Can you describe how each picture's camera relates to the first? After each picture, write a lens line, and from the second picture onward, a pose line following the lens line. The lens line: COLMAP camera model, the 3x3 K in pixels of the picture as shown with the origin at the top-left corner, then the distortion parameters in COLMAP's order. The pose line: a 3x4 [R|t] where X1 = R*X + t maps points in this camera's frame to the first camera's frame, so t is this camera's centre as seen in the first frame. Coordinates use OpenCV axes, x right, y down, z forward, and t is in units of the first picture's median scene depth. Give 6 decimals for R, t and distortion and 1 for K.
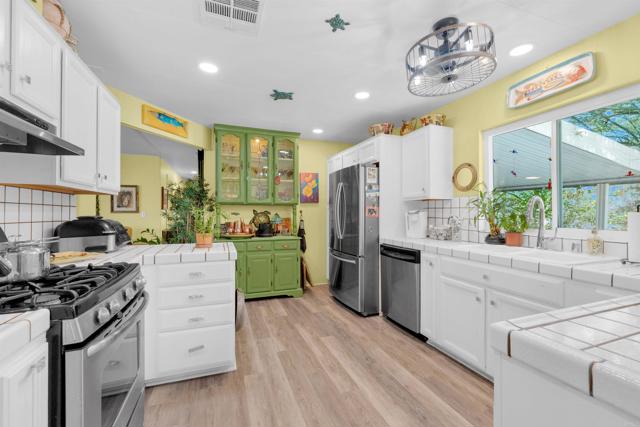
lens RADIAL K [[272.2, 0, 318.2], [0, 272.2, 212.0], [0, 0, 1]] dist [-0.005115, -0.000462]
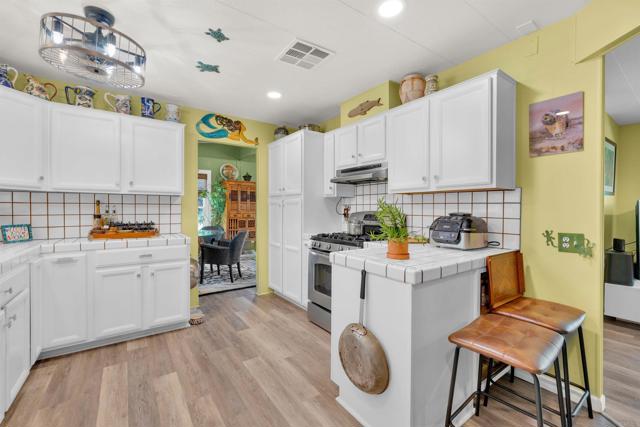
lens RADIAL K [[272.2, 0, 318.8], [0, 272.2, 209.8], [0, 0, 1]] dist [-0.005115, -0.000462]
pose [[-0.962997, -0.000410, -0.269513, -0.018567], [-0.000698, 0.999999, 0.000973, 0.001629], [0.269513, 0.001125, -0.962996, 1.255058]]
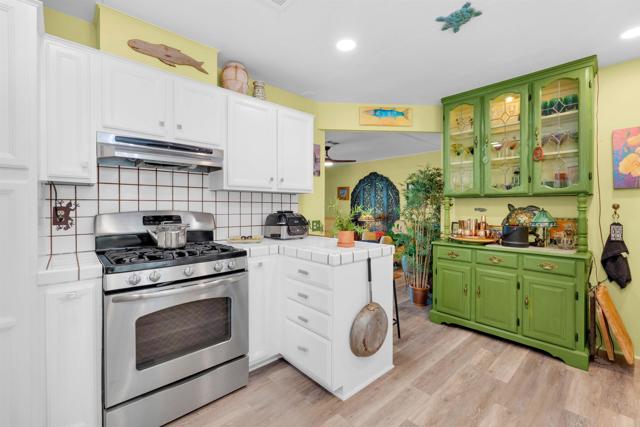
lens RADIAL K [[272.2, 0, 315.9], [0, 272.2, 209.1], [0, 0, 1]] dist [-0.005115, -0.000462]
pose [[0.378930, 0.010061, -0.925371, 0.295017], [0.000150, 0.999940, 0.010933, -0.004104], [0.925425, -0.004282, 0.378906, 0.435360]]
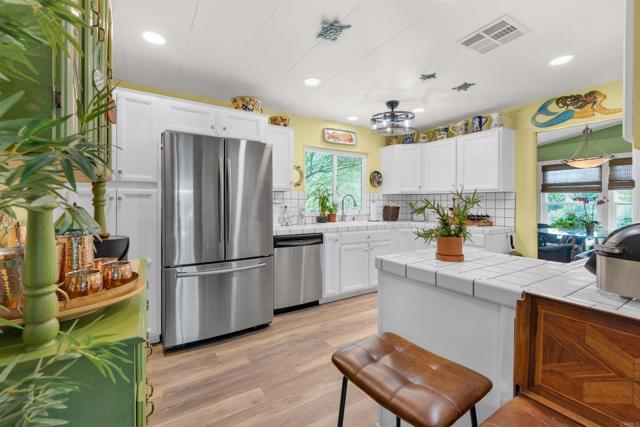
lens RADIAL K [[272.2, 0, 324.3], [0, 272.2, 204.0], [0, 0, 1]] dist [-0.005115, -0.000462]
pose [[-0.215594, -0.000066, 0.976483, -0.742906], [-0.009054, 0.999957, -0.001931, 0.009557], [-0.976441, -0.009258, -0.215586, 1.092740]]
